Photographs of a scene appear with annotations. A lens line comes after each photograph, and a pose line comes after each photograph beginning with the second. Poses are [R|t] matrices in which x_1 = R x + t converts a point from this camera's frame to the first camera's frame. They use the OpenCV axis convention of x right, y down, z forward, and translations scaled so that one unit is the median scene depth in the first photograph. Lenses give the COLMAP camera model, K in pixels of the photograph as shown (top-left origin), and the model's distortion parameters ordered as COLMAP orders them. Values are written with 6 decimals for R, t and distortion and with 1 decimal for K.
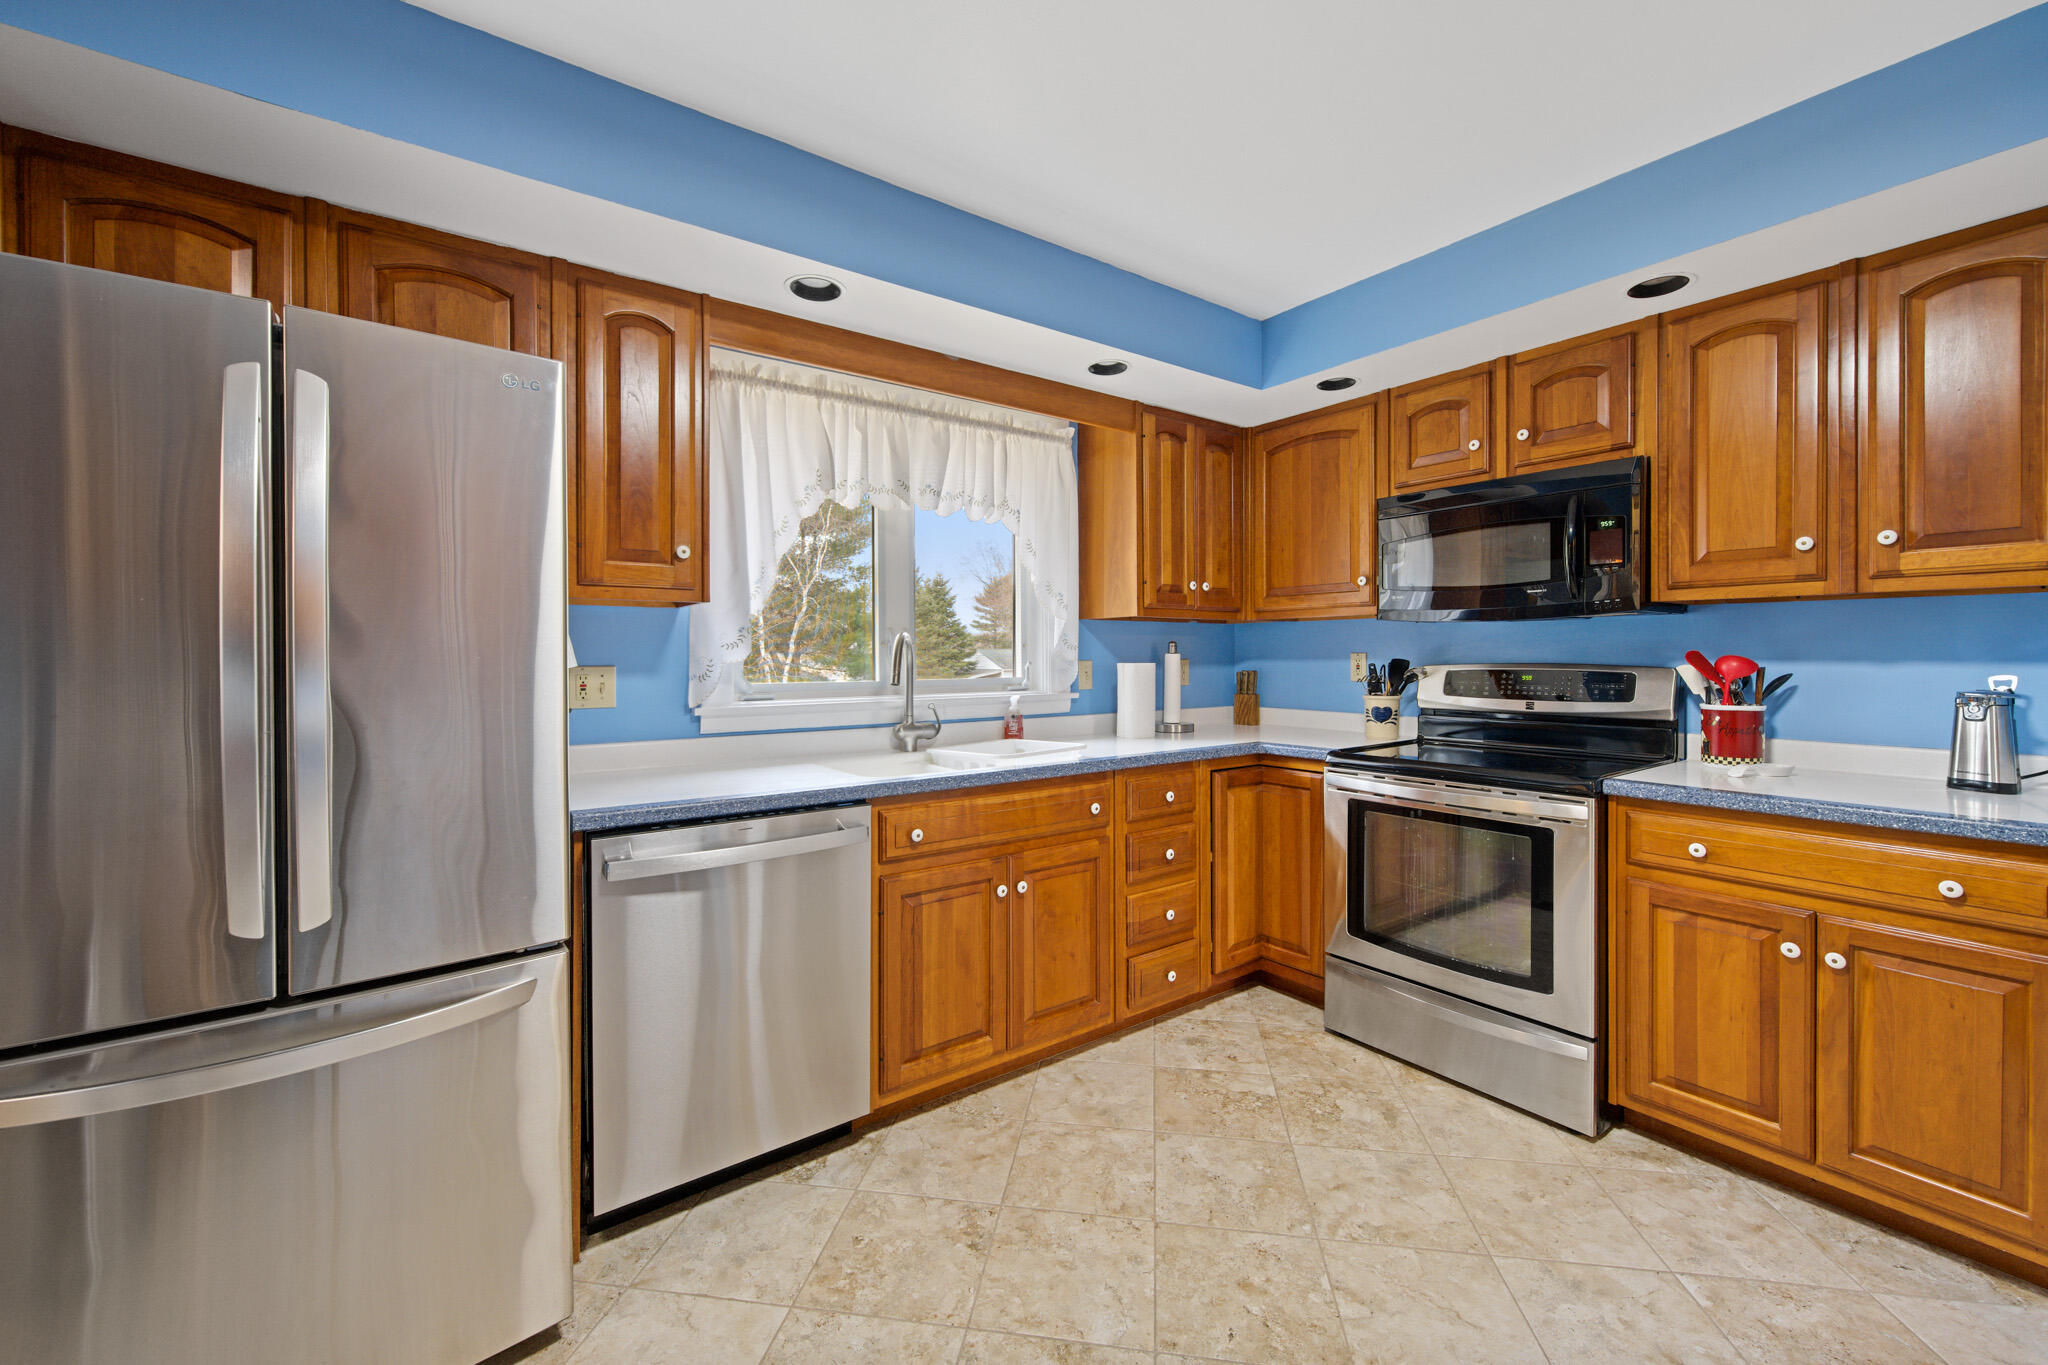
lens RADIAL K [[804.8, 0, 987.6], [0, 804.8, 657.8], [0, 0, 1]] dist [-0.001322, 0.000551]
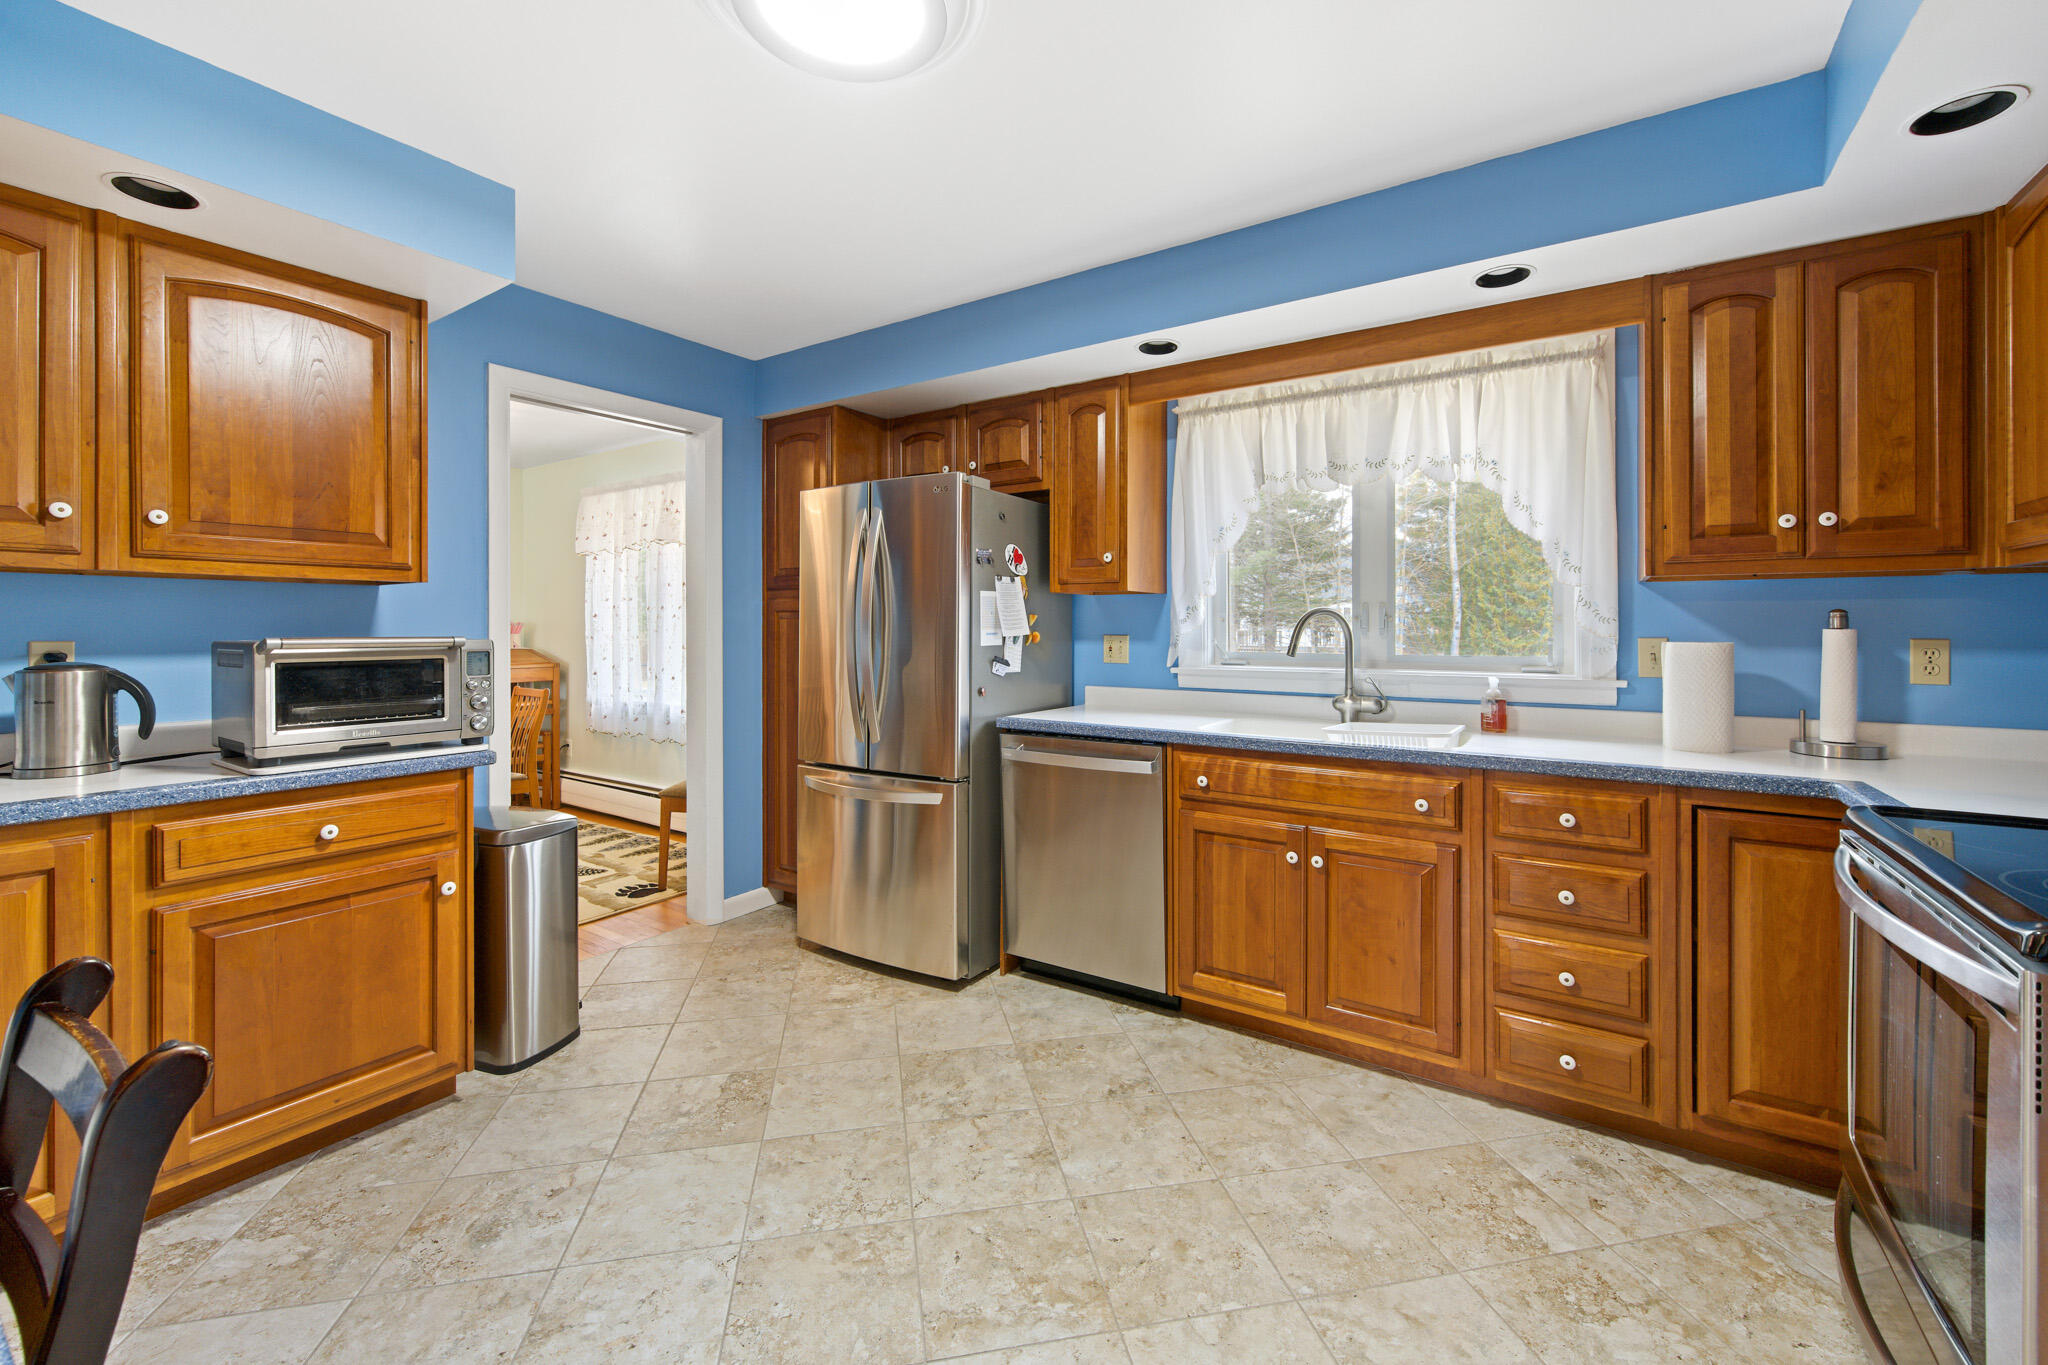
lens RADIAL K [[804.8, 0, 1063.9], [0, 804.8, 626.6], [0, 0, 1]] dist [-0.001322, 0.000551]
pose [[0.390450, 0.000964, -0.920624, 0.789111], [-0.008868, 0.999957, -0.002714, -0.000399], [0.920581, 0.009223, 0.390442, 0.300364]]
